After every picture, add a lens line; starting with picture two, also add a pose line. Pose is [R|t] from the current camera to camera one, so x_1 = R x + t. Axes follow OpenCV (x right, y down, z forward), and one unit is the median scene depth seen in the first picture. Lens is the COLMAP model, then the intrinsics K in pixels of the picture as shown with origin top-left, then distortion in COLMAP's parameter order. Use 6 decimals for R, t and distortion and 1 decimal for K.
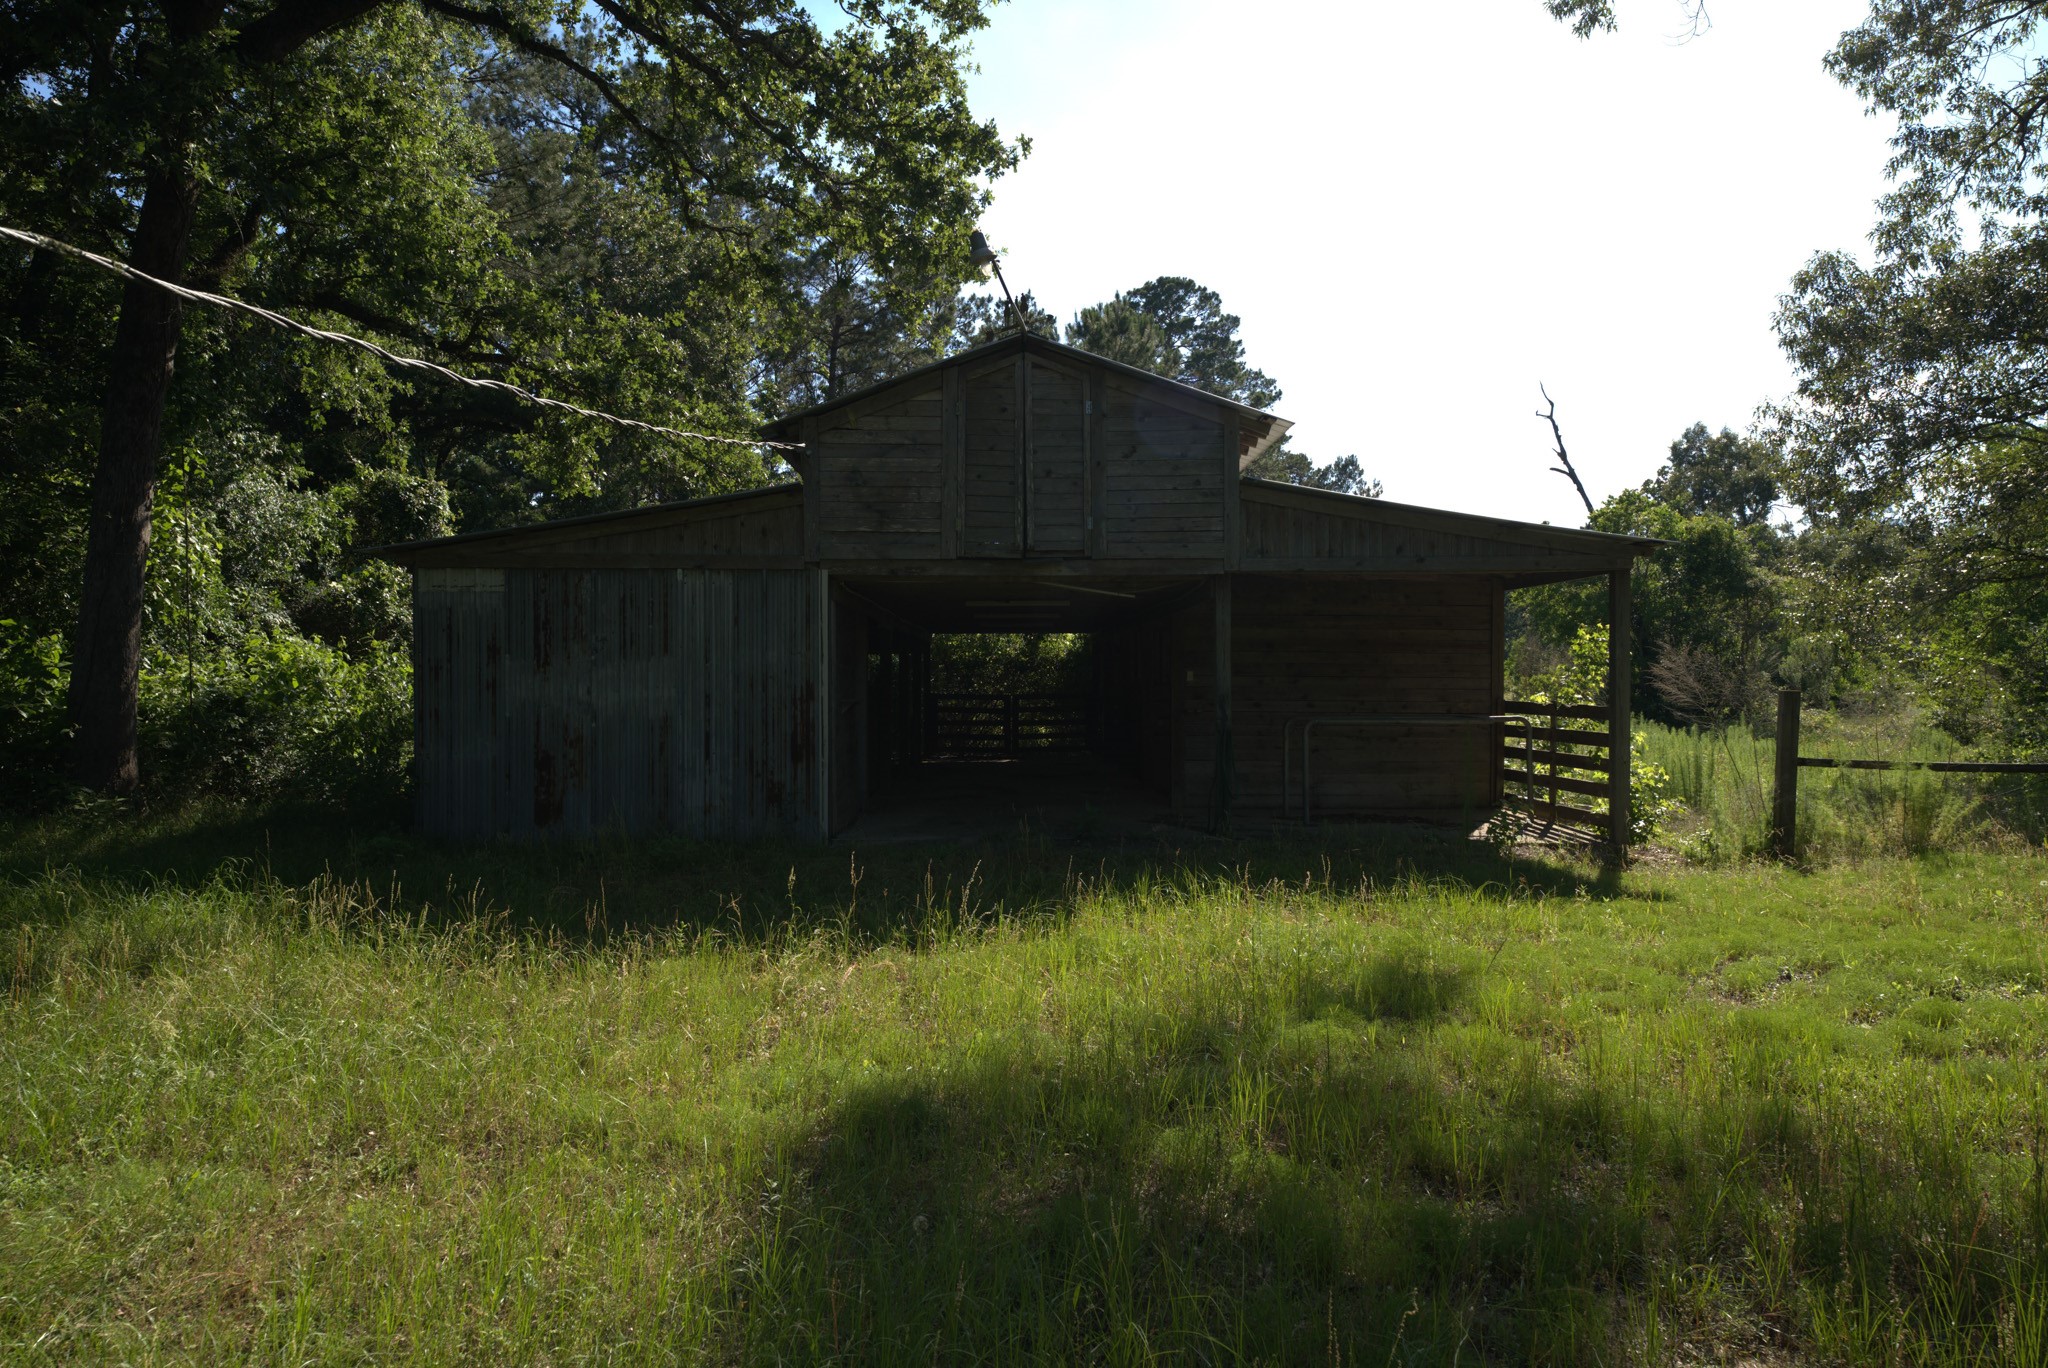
lens RADIAL K [[1340.7, 0, 1030.2], [0, 1340.7, 686.5], [0, 0, 1]] dist [0.020954, 0.002309]
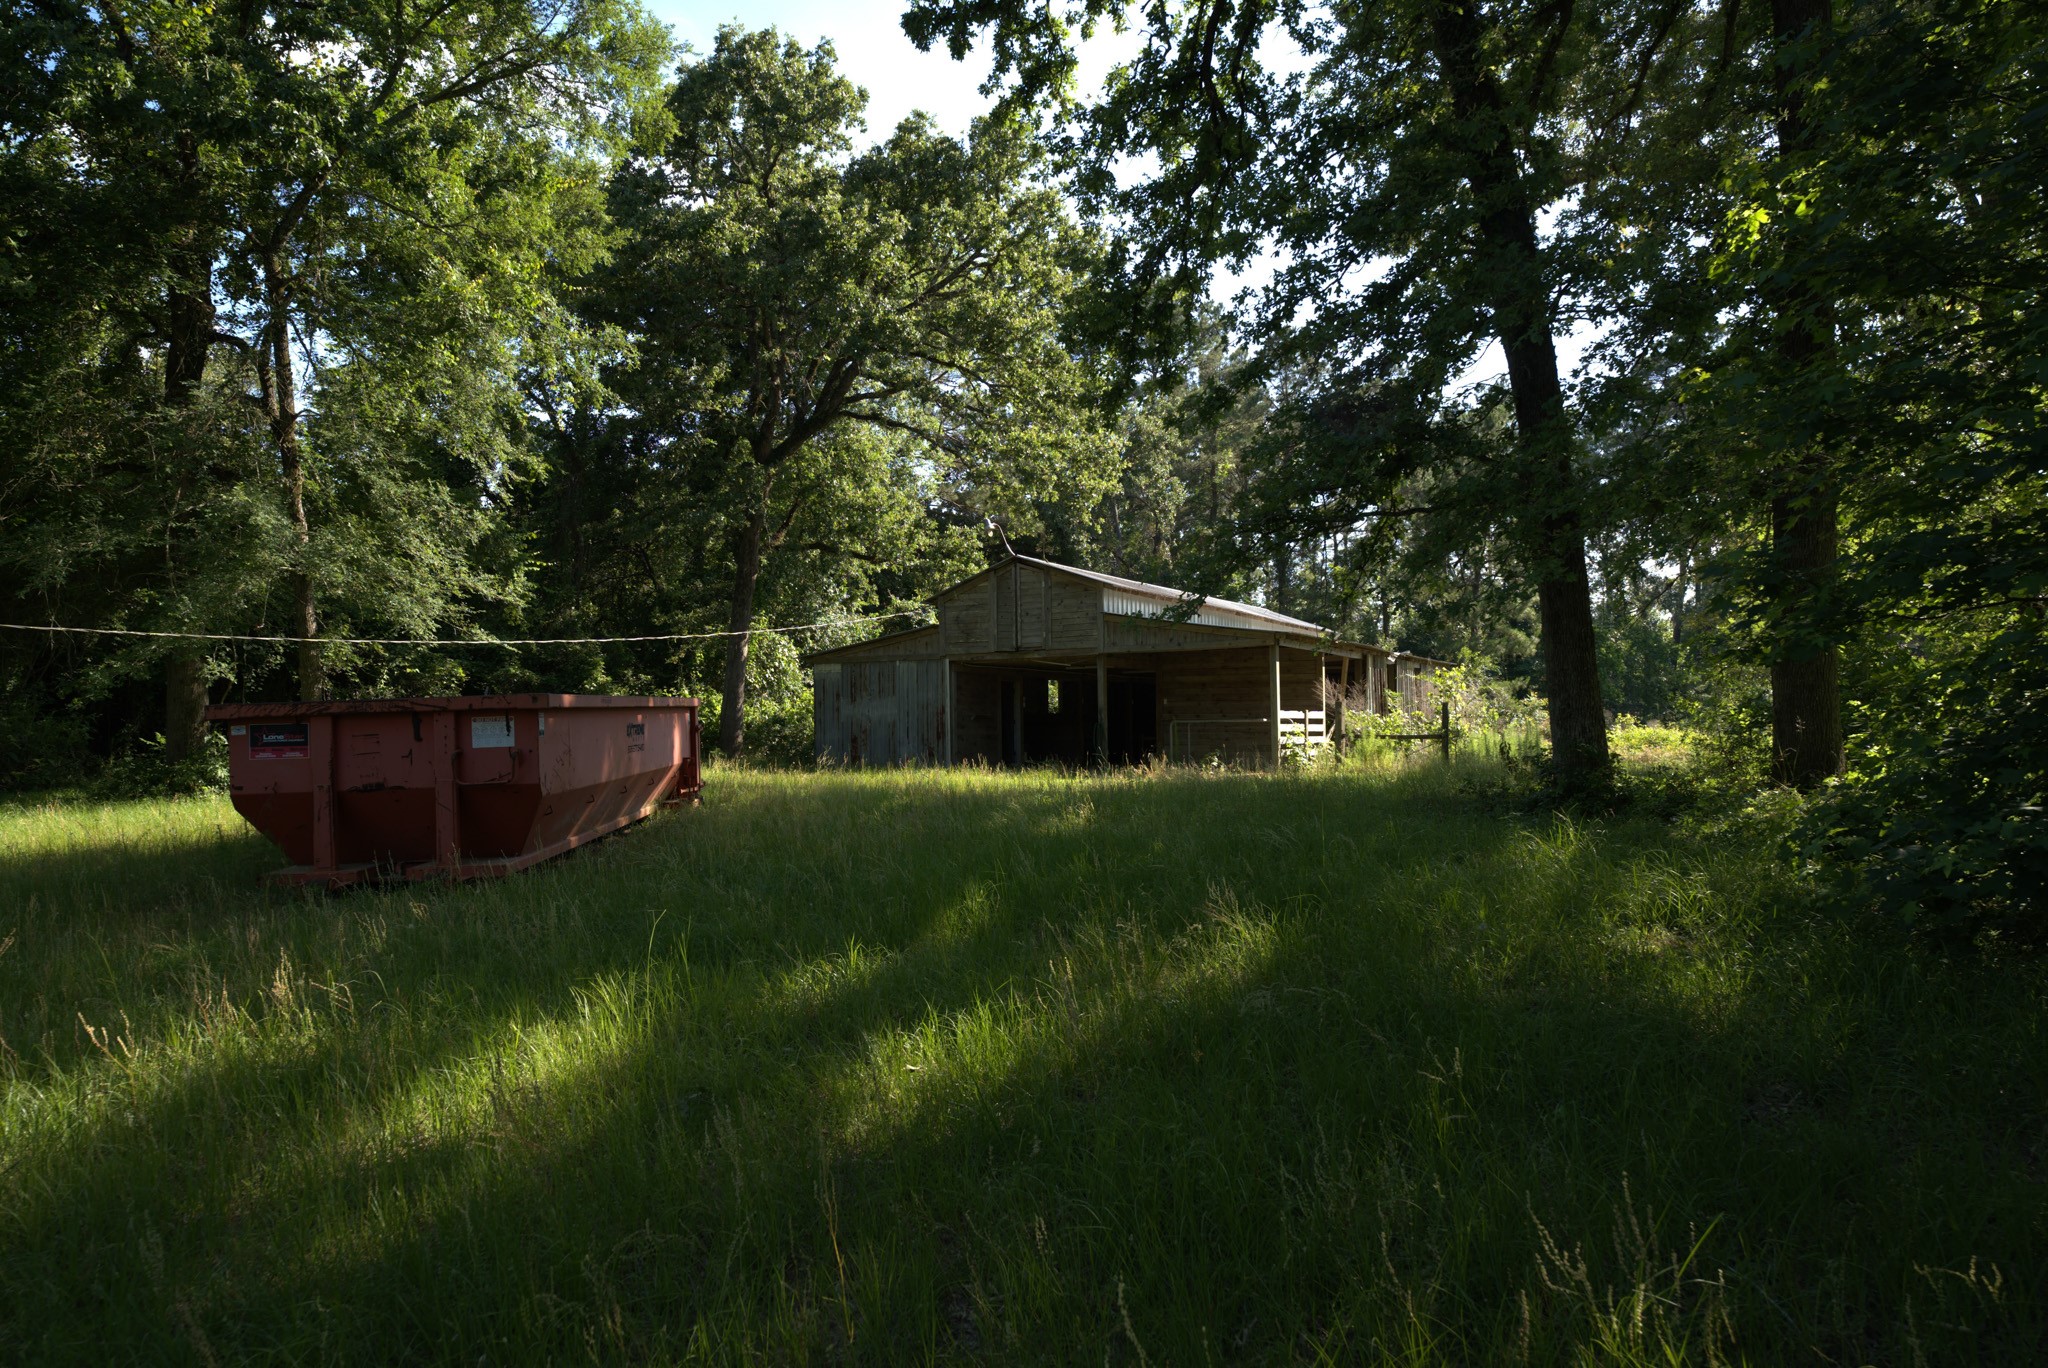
lens RADIAL K [[1340.7, 0, 1021.3], [0, 1340.7, 681.0], [0, 0, 1]] dist [0.020954, 0.002309]
pose [[0.859307, -0.026732, -0.510761, 1.175993], [0.009472, 0.999294, -0.036364, 0.040351], [0.511373, 0.026410, 0.858953, -0.982003]]
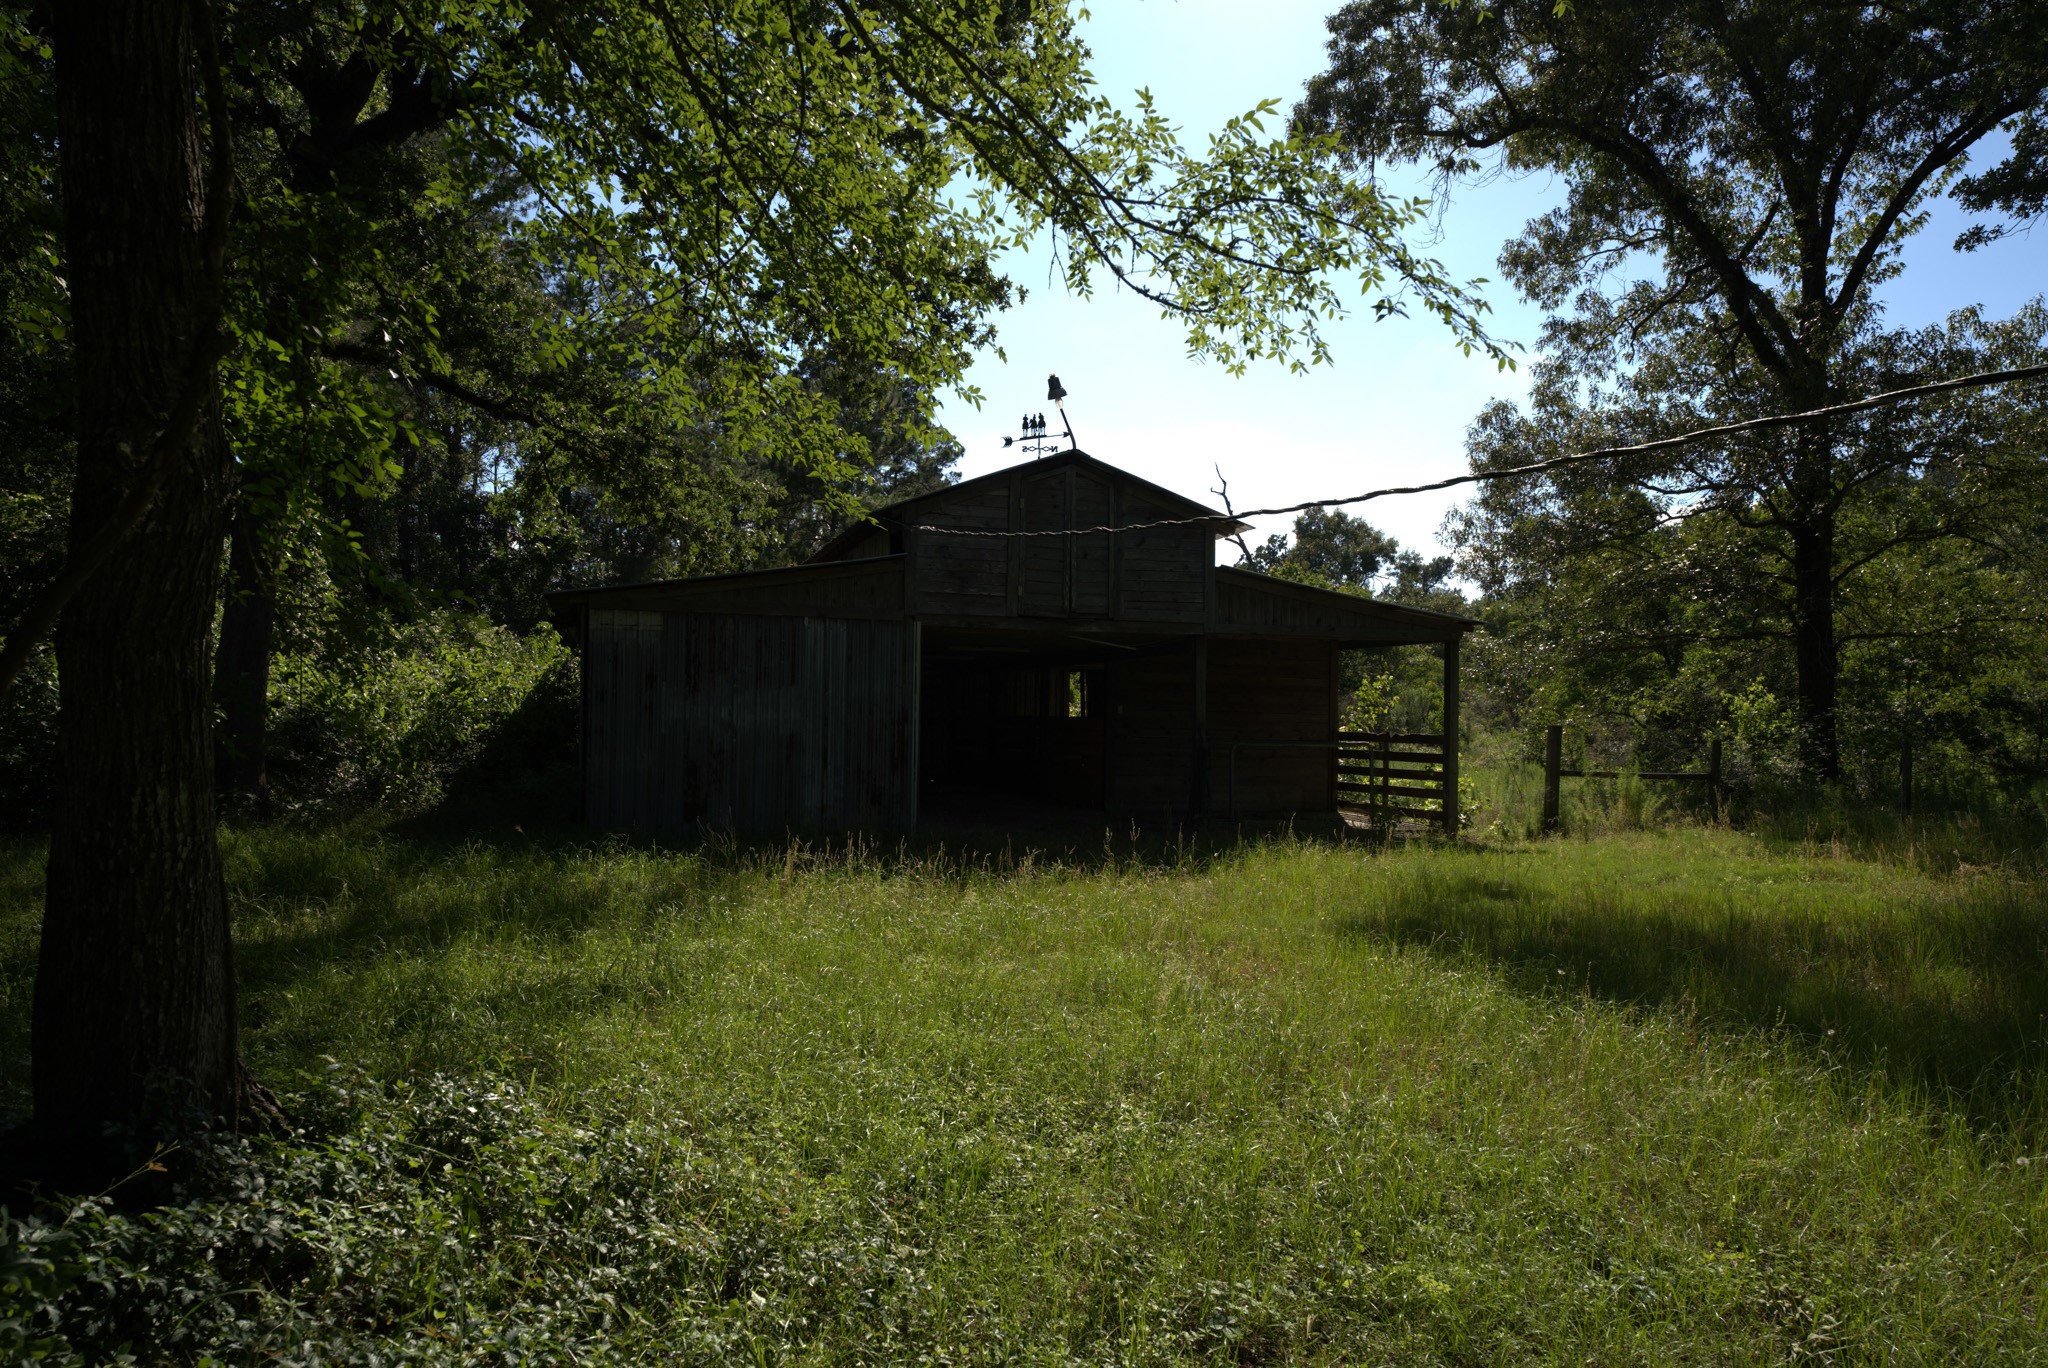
lens RADIAL K [[1340.7, 0, 1025.5], [0, 1340.7, 686.4], [0, 0, 1]] dist [0.020954, 0.002309]
pose [[0.960822, 0.020675, 0.276392, -0.407457], [-0.013044, 0.999482, -0.029421, 0.011667], [-0.276857, 0.024663, 0.960594, -0.262264]]
